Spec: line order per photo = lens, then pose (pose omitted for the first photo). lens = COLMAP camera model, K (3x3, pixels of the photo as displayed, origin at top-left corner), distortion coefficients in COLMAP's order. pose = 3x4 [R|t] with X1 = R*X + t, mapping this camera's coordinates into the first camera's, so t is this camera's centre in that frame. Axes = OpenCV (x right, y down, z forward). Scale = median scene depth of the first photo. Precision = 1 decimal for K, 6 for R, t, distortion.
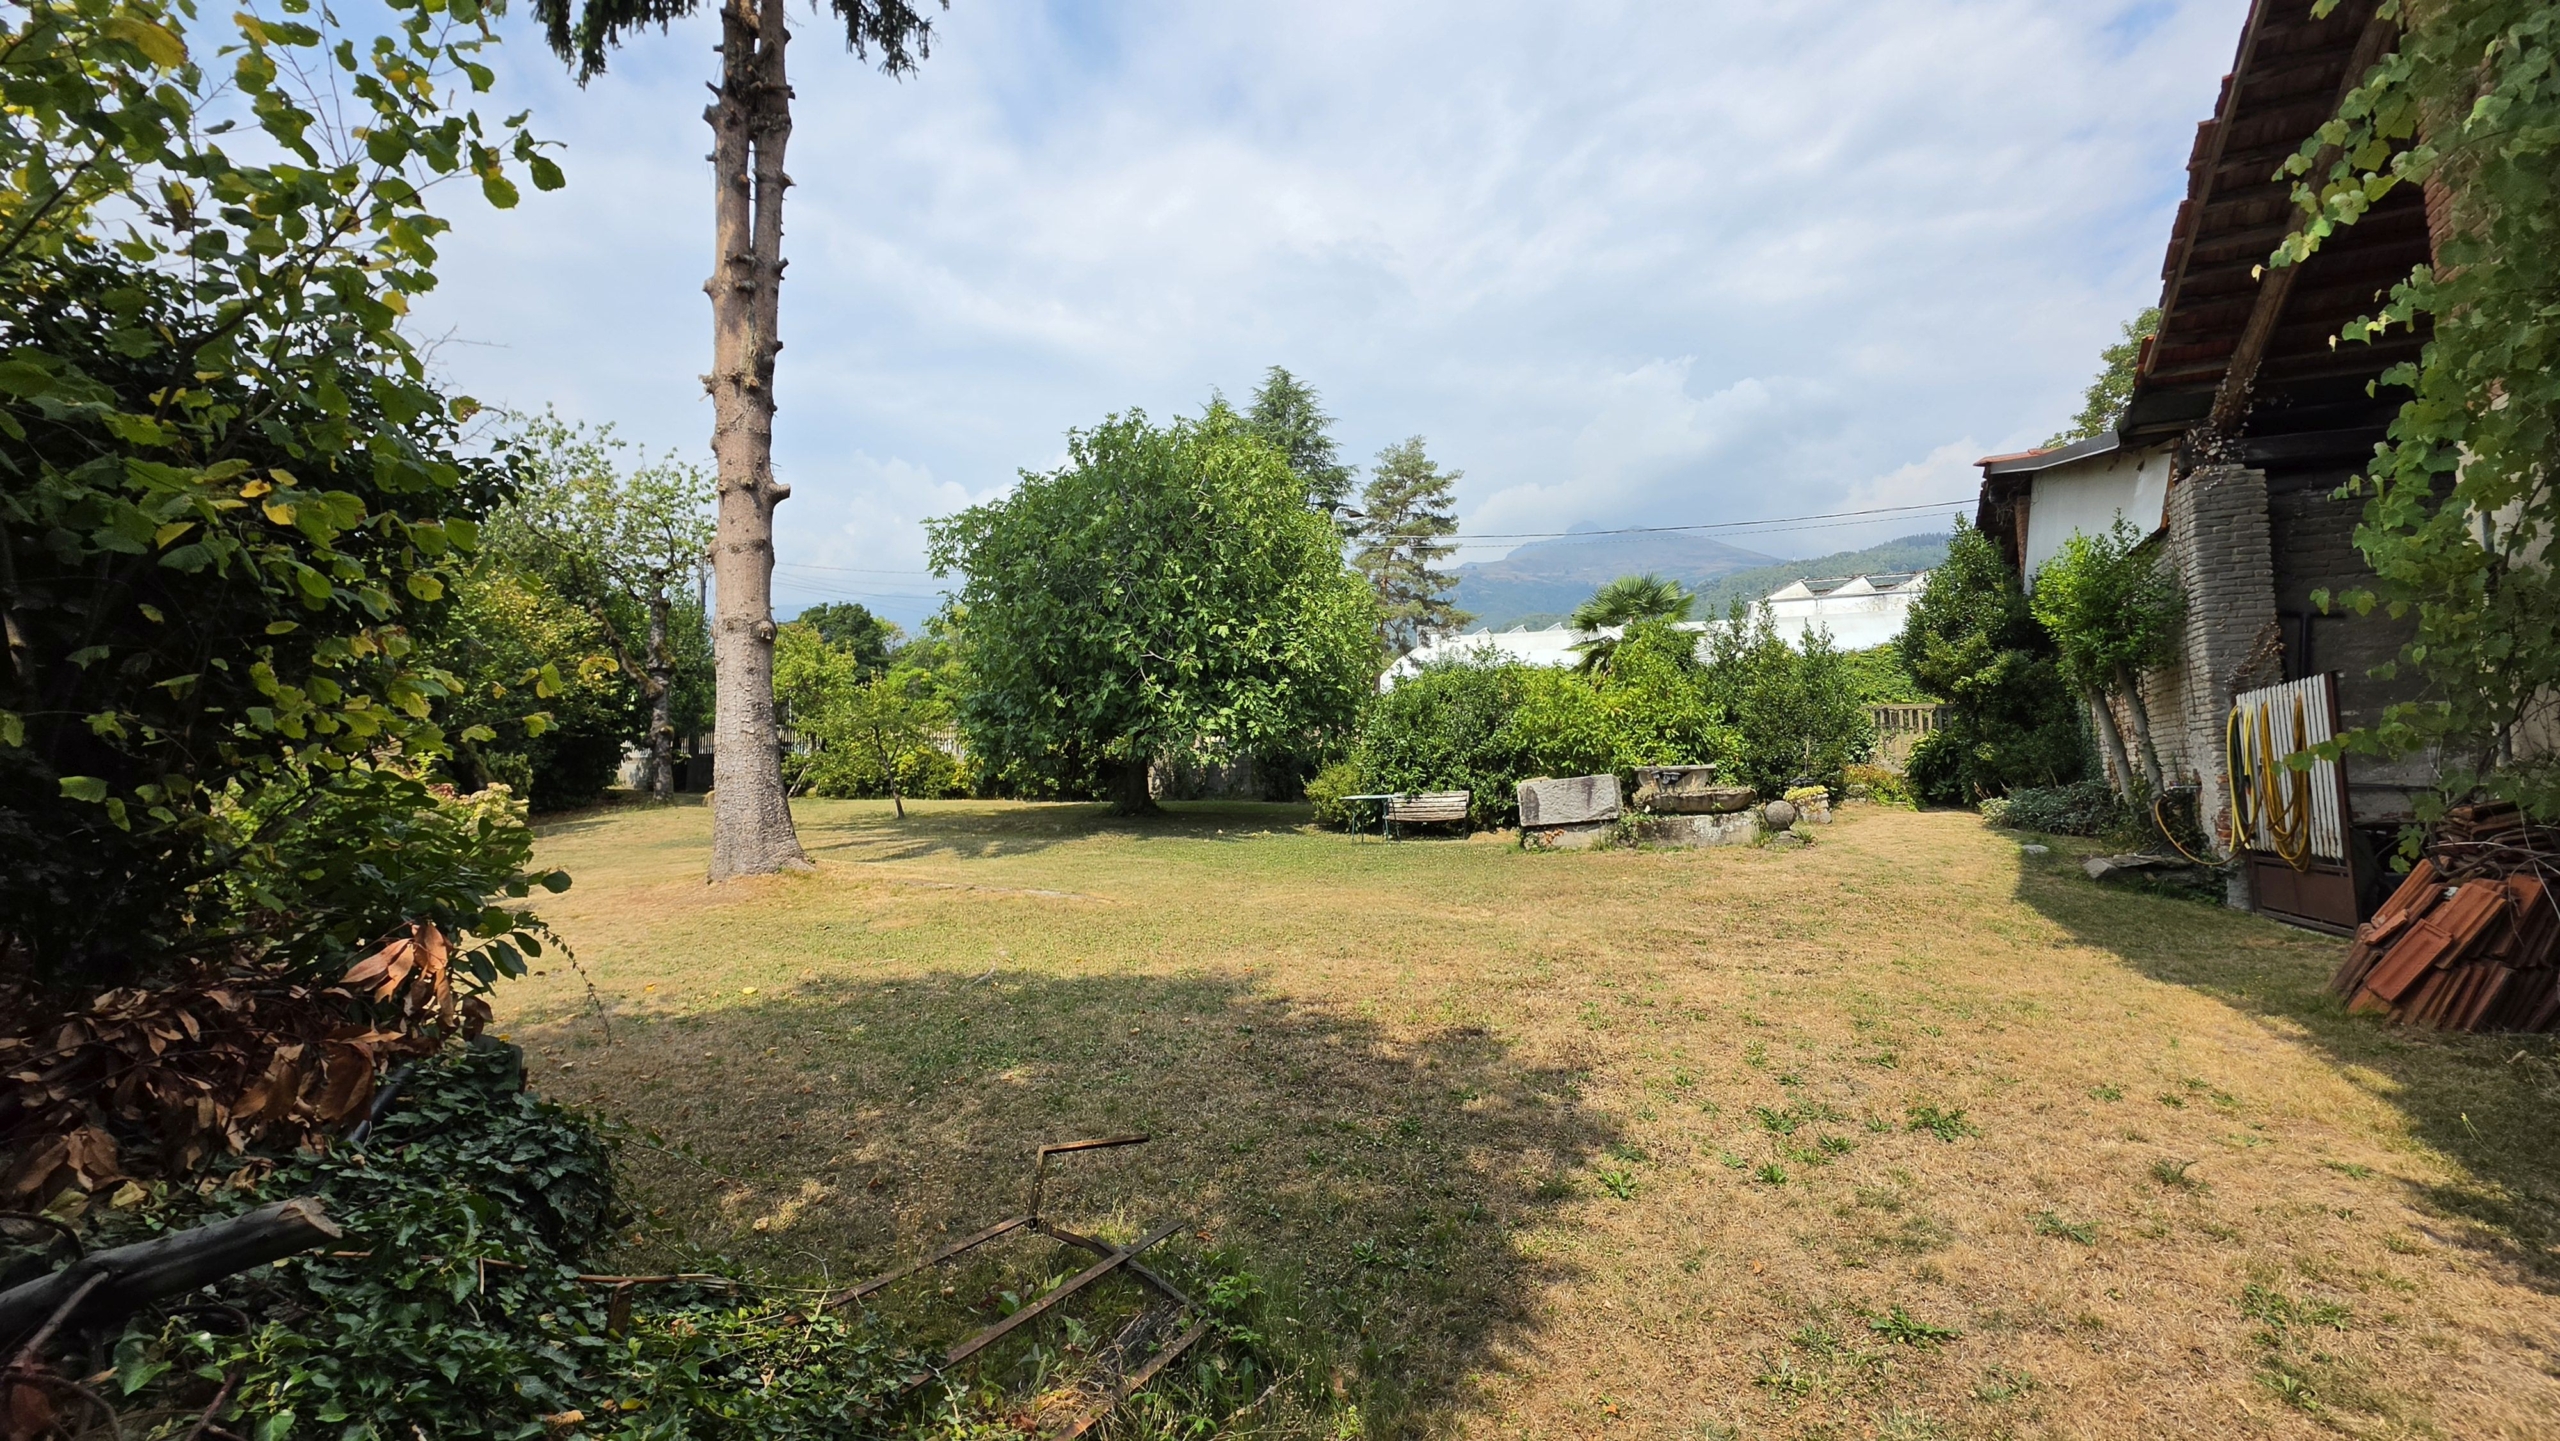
lens RADIAL K [[1030.3, 0, 1288.3], [0, 1030.3, 710.3], [0, 0, 1]] dist [-0.003646, 0.000327]
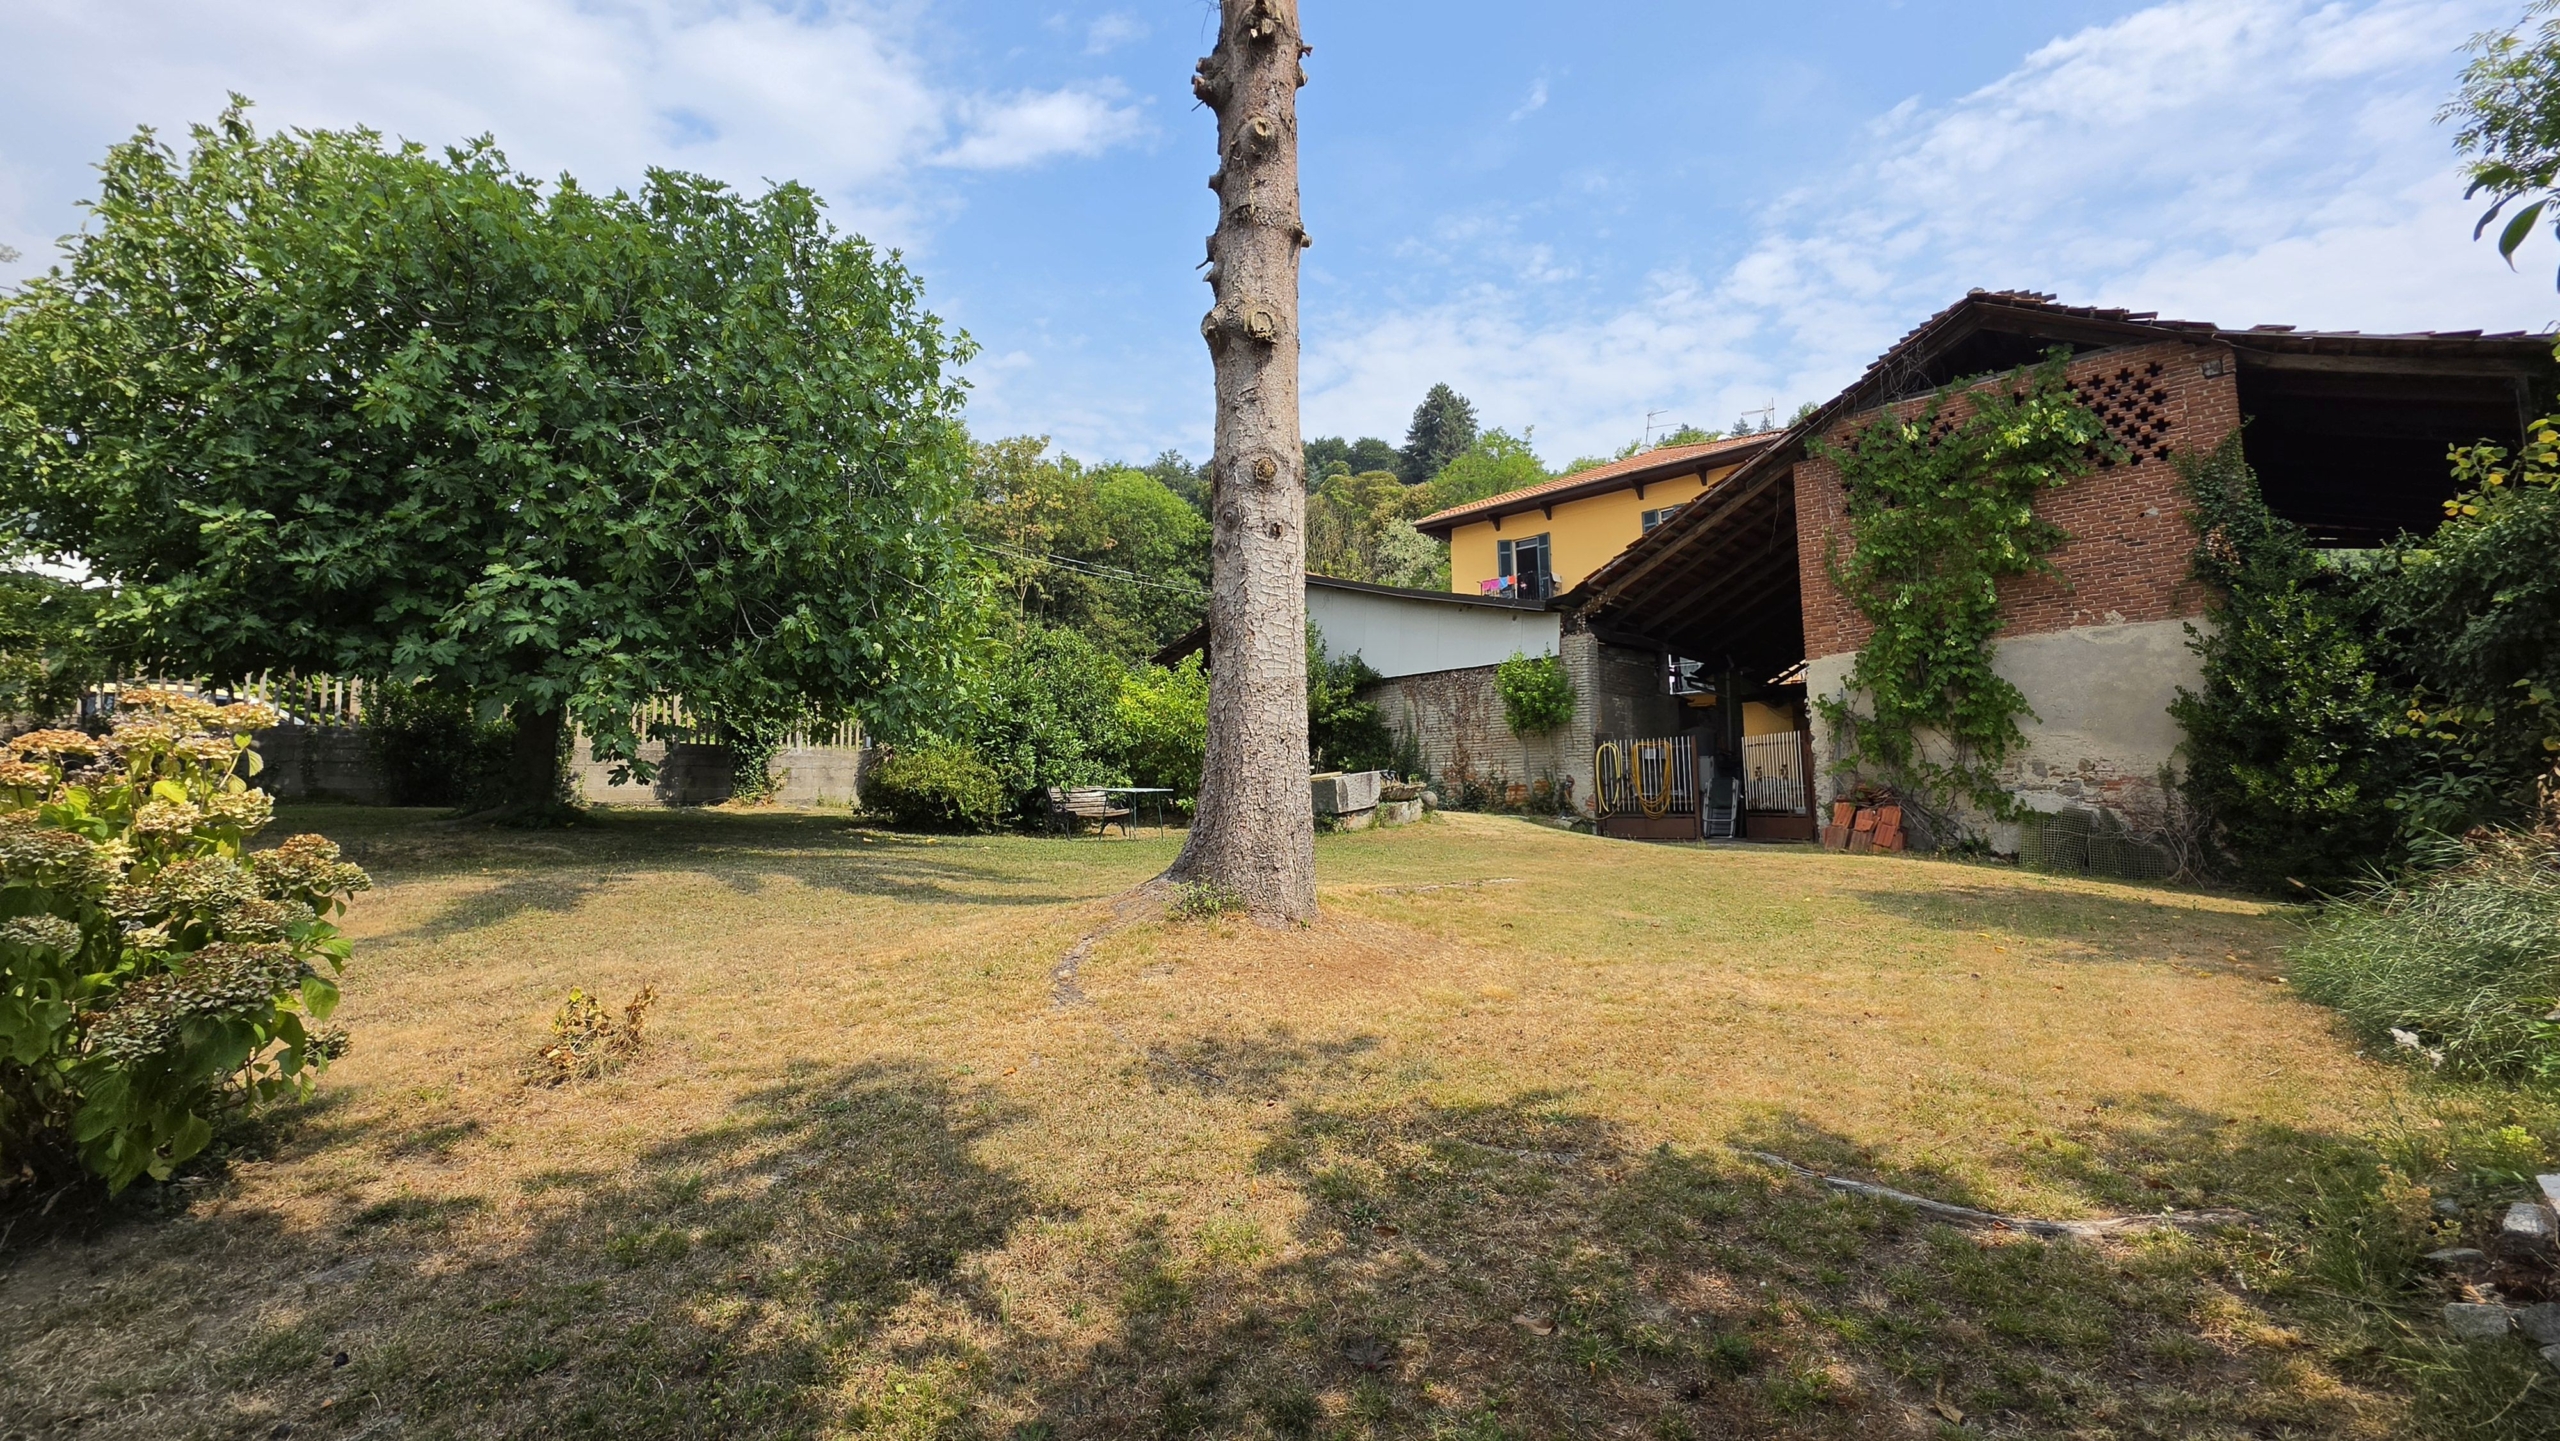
lens RADIAL K [[1030.3, 0, 1288.3], [0, 1030.3, 710.3], [0, 0, 1]] dist [-0.003646, 0.000327]
pose [[0.272178, 0.086211, 0.958377, -1.316360], [-0.071043, 0.995061, -0.069335, 0.113045], [-0.959621, -0.049215, 0.276959, 1.007979]]
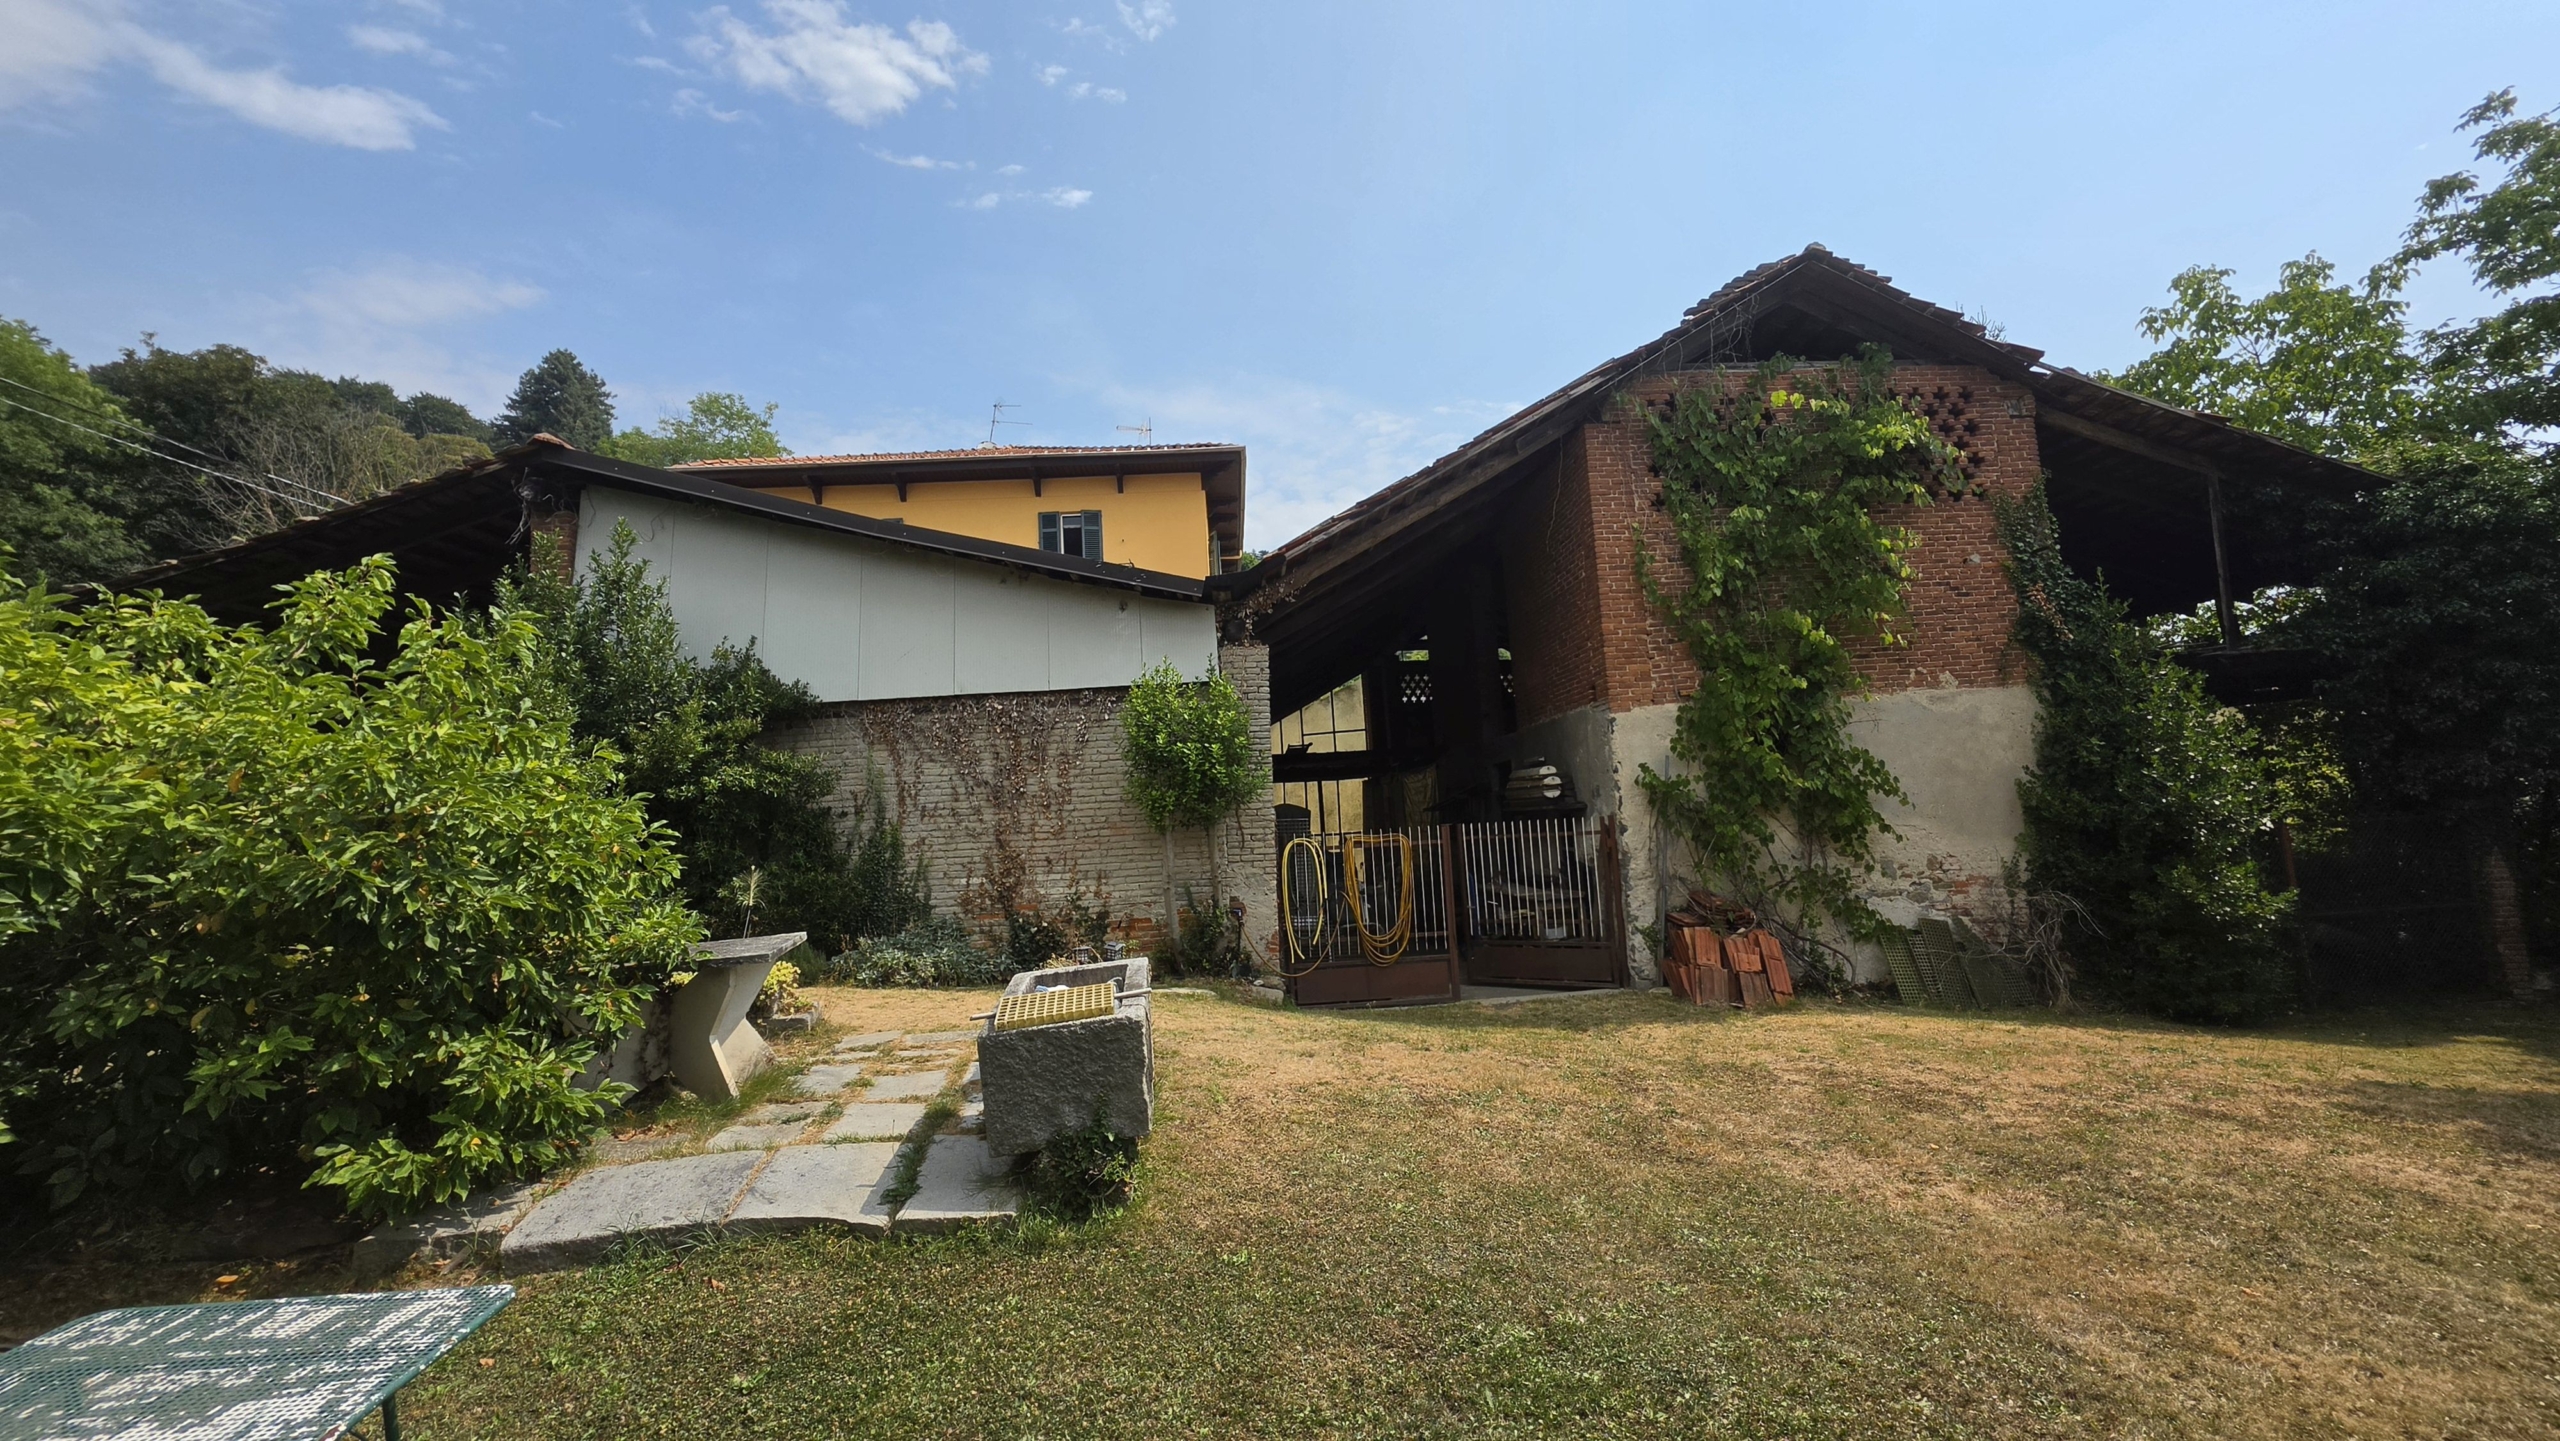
lens RADIAL K [[1020.3, 0, 1280.5], [0, 1020.3, 713.2], [0, 0, 1]] dist [-0.002251, 0.000529]
pose [[-0.495631, 0.127350, 0.859146, -0.153630], [-0.020704, 0.987178, -0.158272, 0.033333], [-0.868286, -0.096233, -0.486640, 1.582201]]
